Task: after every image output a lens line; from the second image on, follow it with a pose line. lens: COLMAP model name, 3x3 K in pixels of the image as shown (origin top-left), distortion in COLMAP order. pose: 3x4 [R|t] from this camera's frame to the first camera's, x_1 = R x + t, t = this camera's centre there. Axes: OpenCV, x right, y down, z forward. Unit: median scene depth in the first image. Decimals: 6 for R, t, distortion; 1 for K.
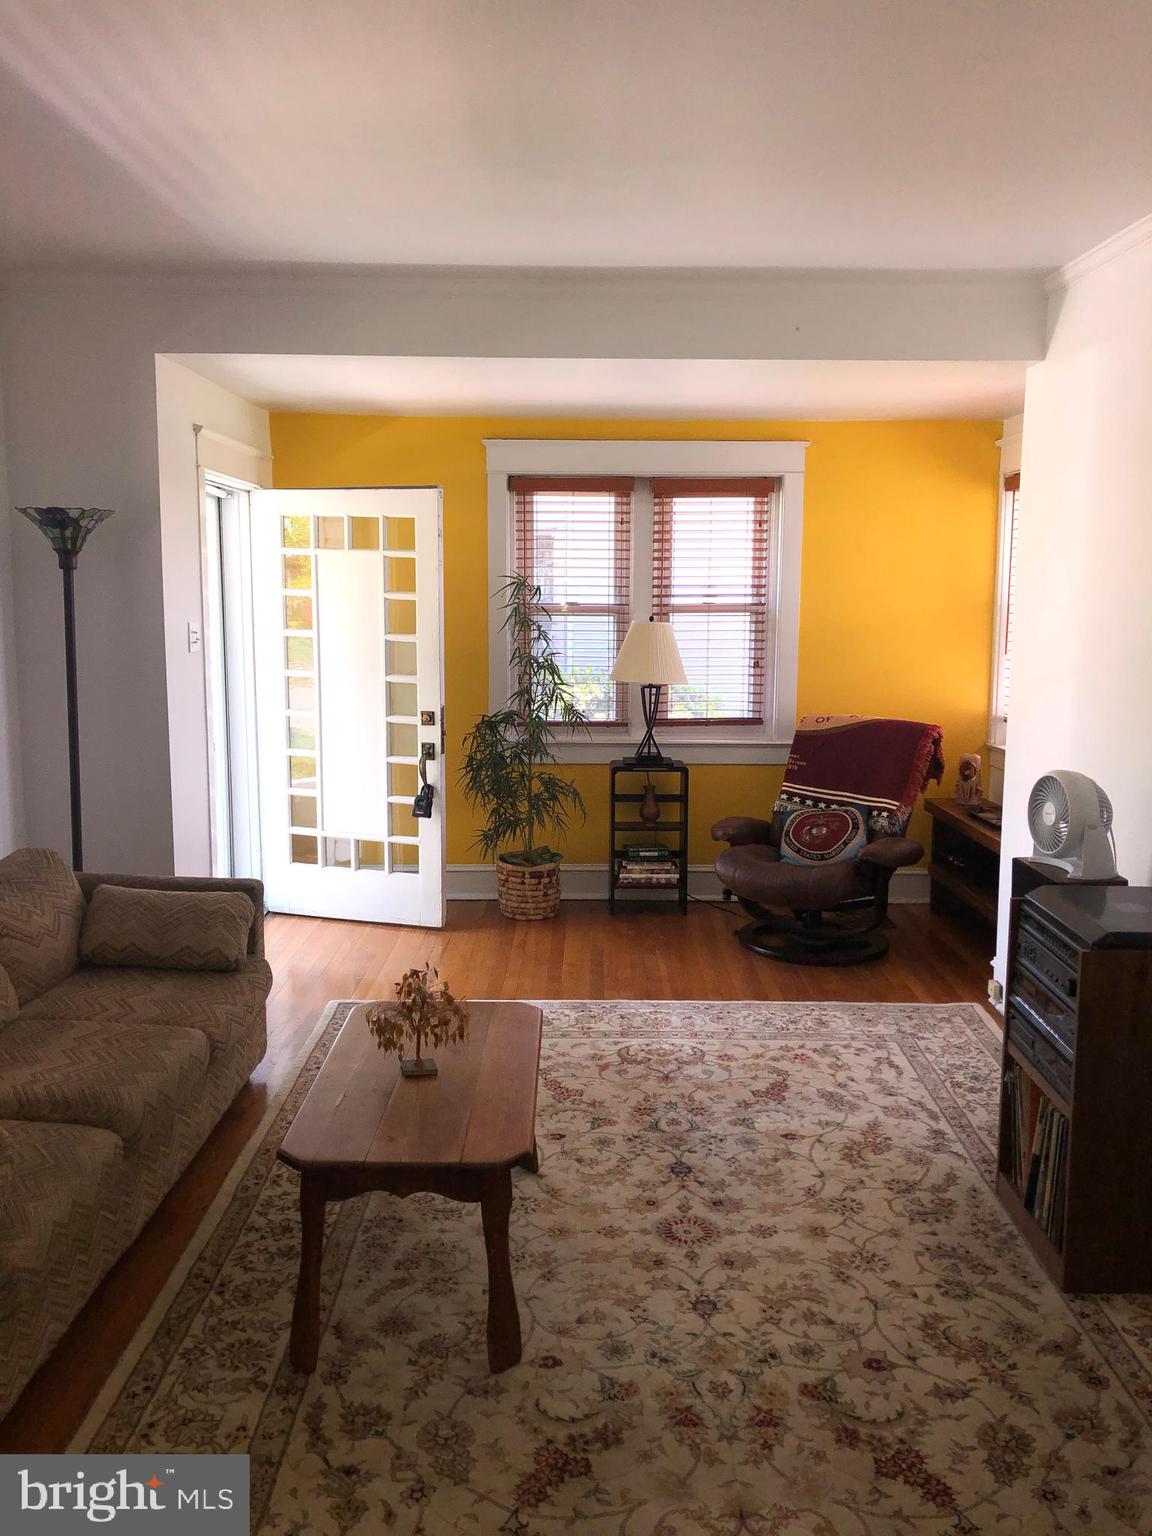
lens RADIAL K [[1265.3, 0, 589.3], [0, 1265.3, 757.3], [0, 0, 1]] dist [0.048495, -0.045451]
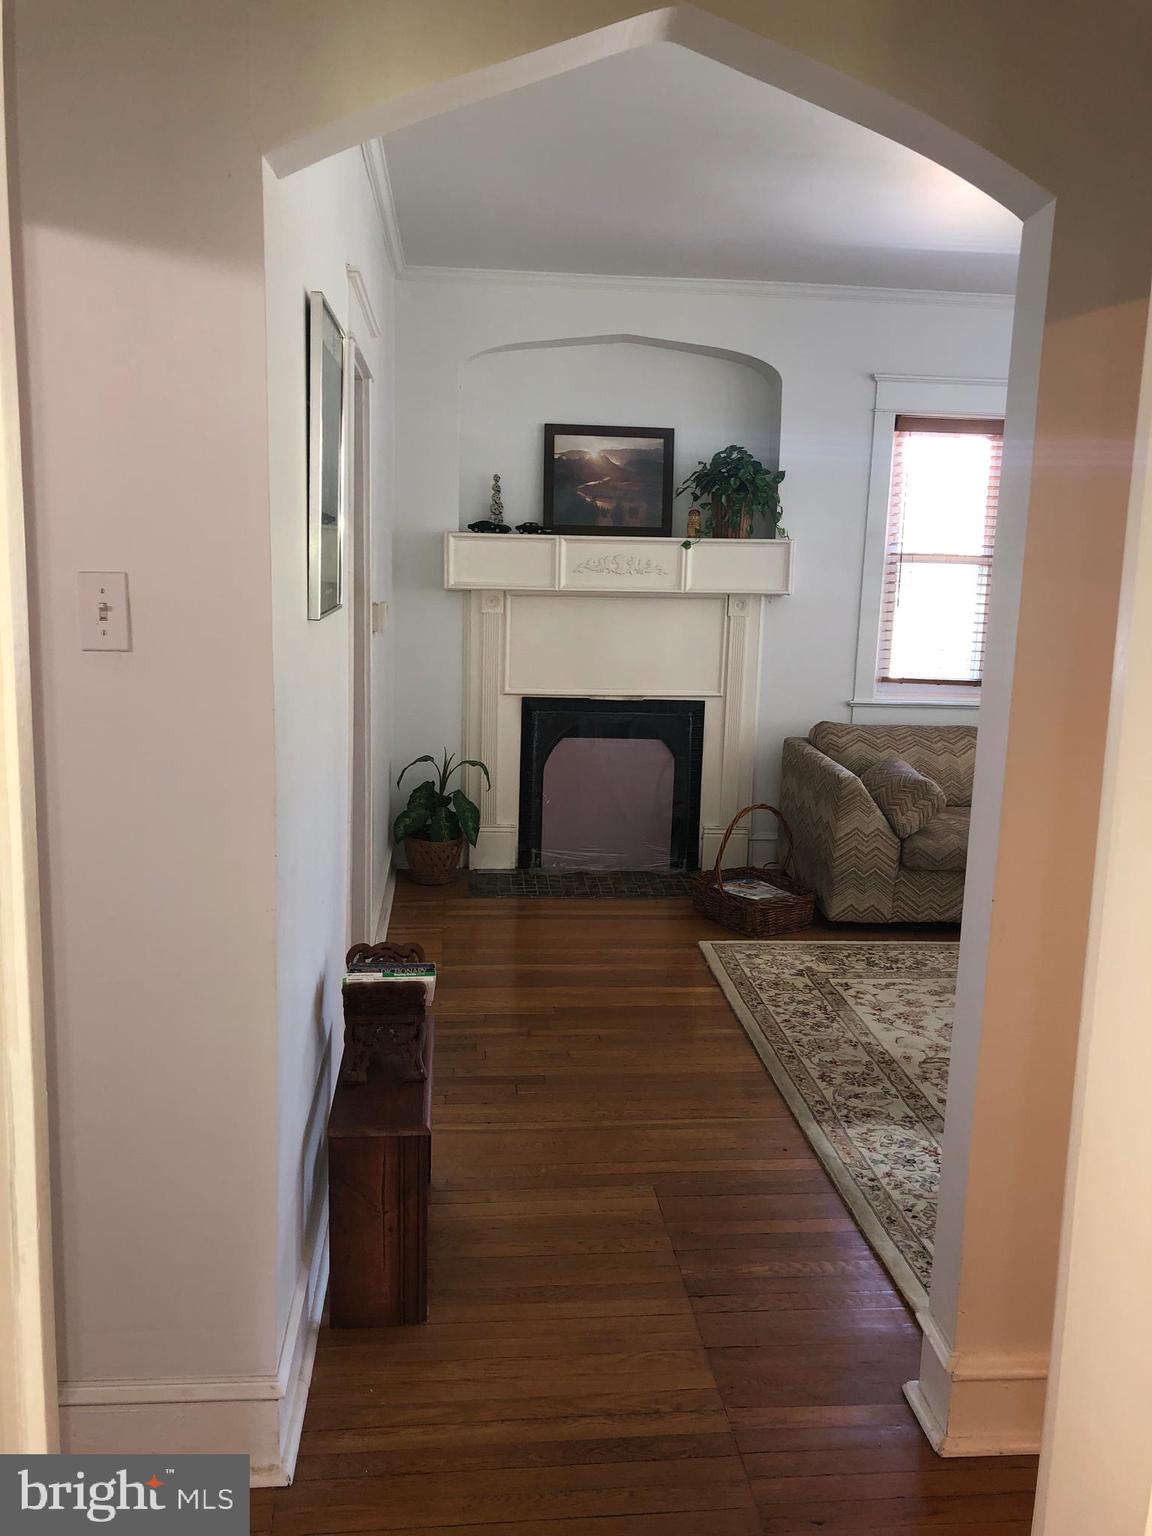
lens RADIAL K [[1265.3, 0, 579.2], [0, 1265.3, 775.4], [0, 0, 1]] dist [0.048495, -0.045451]
pose [[-0.124705, -0.201807, 0.971454, -0.692727], [0.107140, 0.970633, 0.215390, -0.176782], [-0.986392, 0.130942, -0.099422, 1.270300]]
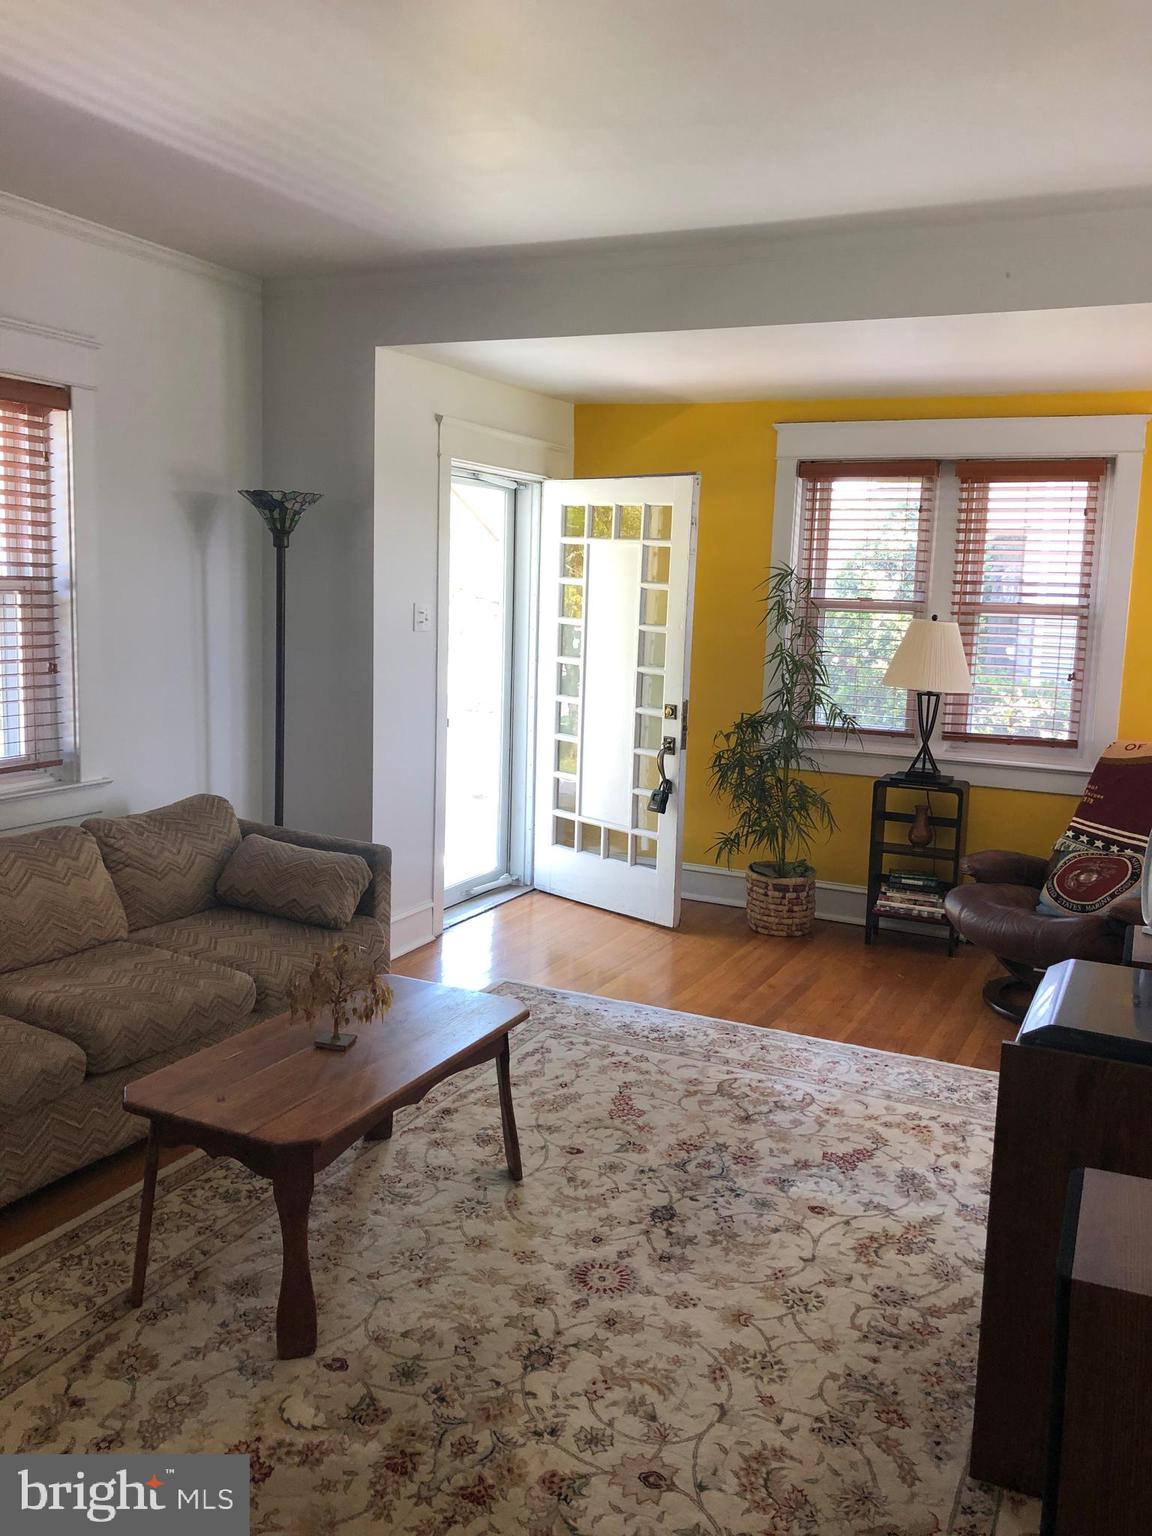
lens RADIAL K [[1265.3, 0, 599.4], [0, 1265.3, 763.6], [0, 0, 1]] dist [0.048495, -0.045451]
pose [[0.896860, 0.083934, -0.434277, 0.311074], [-0.085148, 0.996228, 0.016698, -0.003483], [0.434040, 0.022002, 0.900625, 0.128818]]
